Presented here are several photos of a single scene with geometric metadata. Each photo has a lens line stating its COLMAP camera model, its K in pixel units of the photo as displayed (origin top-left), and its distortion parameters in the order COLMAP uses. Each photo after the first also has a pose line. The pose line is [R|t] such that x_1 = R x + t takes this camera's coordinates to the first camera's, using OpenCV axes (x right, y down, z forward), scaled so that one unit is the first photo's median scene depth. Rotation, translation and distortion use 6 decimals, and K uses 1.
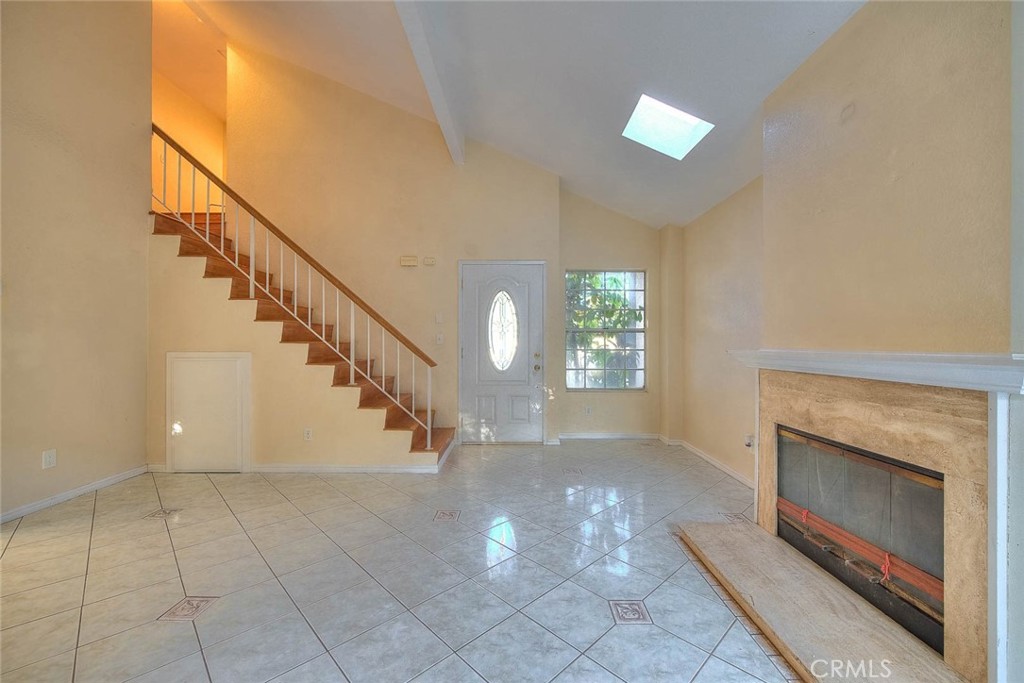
lens RADIAL K [[410.1, 0, 518.7], [0, 410.1, 338.6], [0, 0, 1]] dist [-0.001101, -0.000745]
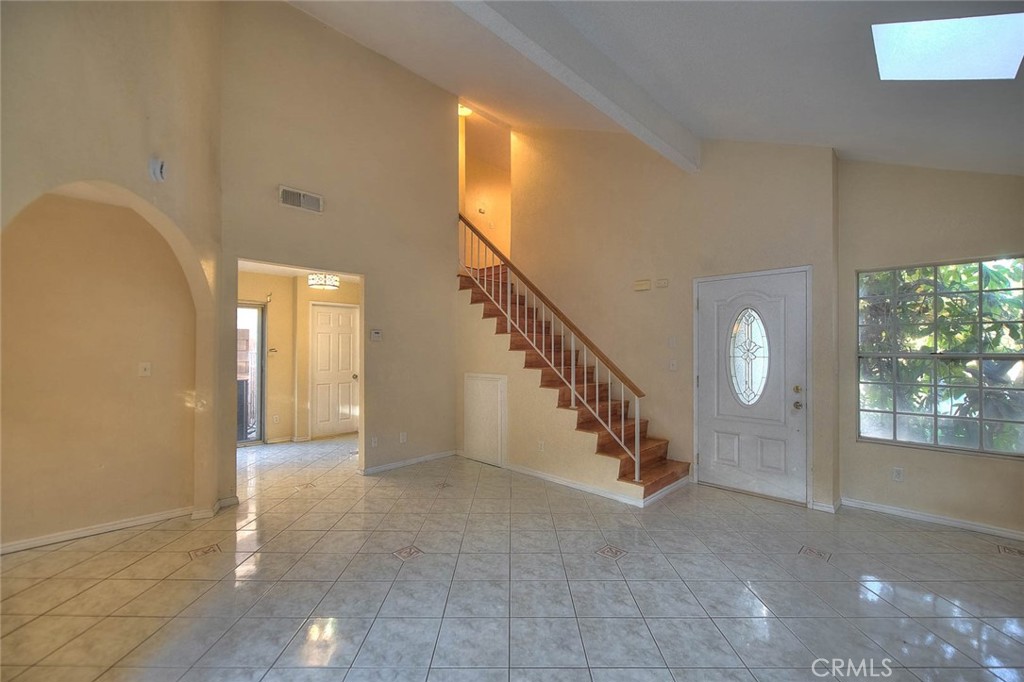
lens RADIAL K [[425.2, 0, 512.8], [0, 425.2, 342.9], [0, 0, 1]] dist [0.000004, -0.000517]
pose [[0.710582, -0.011256, -0.703525, 0.292124], [0.006261, 0.999934, -0.009675, -0.053678], [0.703587, 0.002470, 0.710605, 0.068938]]
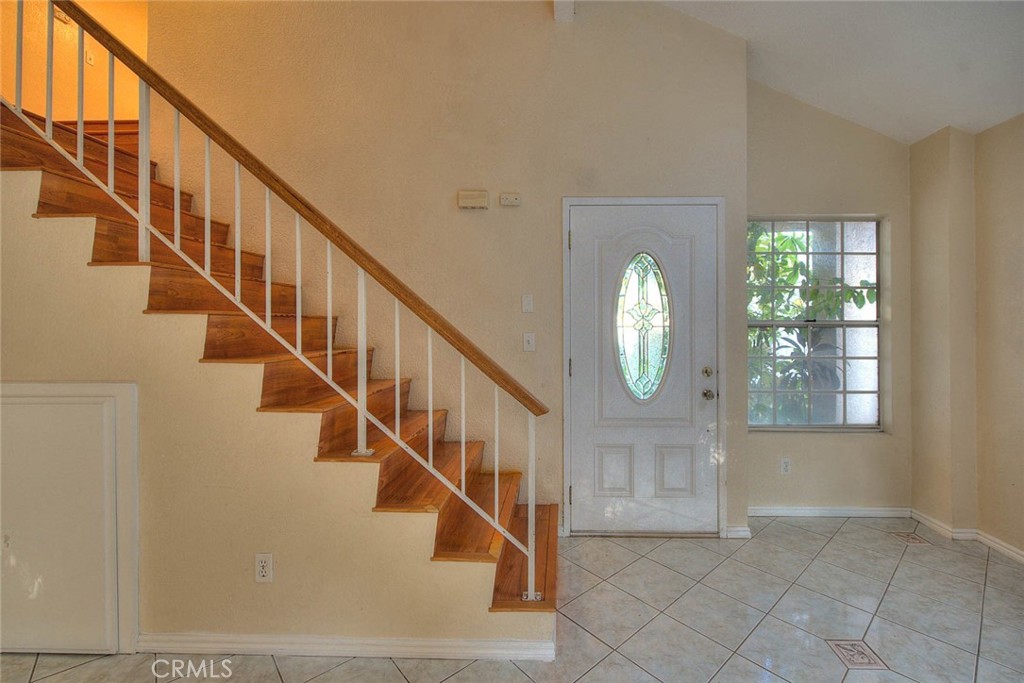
lens RADIAL K [[438.2, 0, 551.9], [0, 438.2, 323.7], [0, 0, 1]] dist [-0.001776, -0.000119]
pose [[0.999650, -0.000629, -0.026444, -0.186044], [0.000797, 0.999980, 0.006339, -0.033878], [0.026439, -0.006358, 0.999630, 0.531062]]
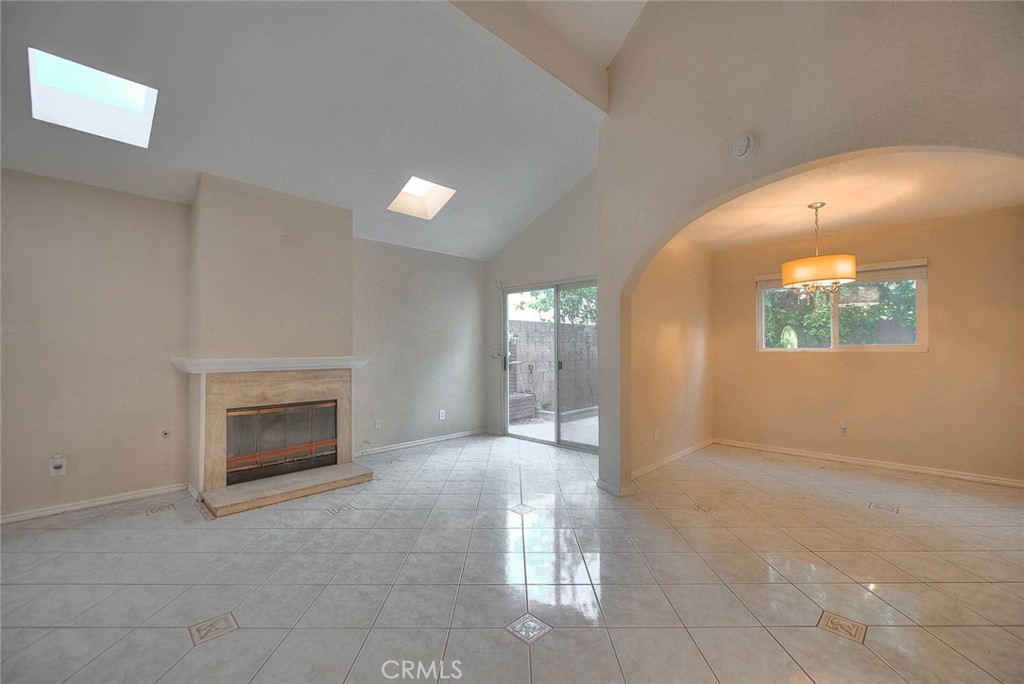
lens RADIAL K [[421.2, 0, 512.0], [0, 421.2, 342.0], [0, 0, 1]] dist [-0.000229, -0.000320]
pose [[-0.703025, 0.010349, 0.711090, -0.738462], [-0.006797, 0.999751, -0.021270, -0.004755], [-0.711133, -0.019787, -0.702779, 0.854857]]
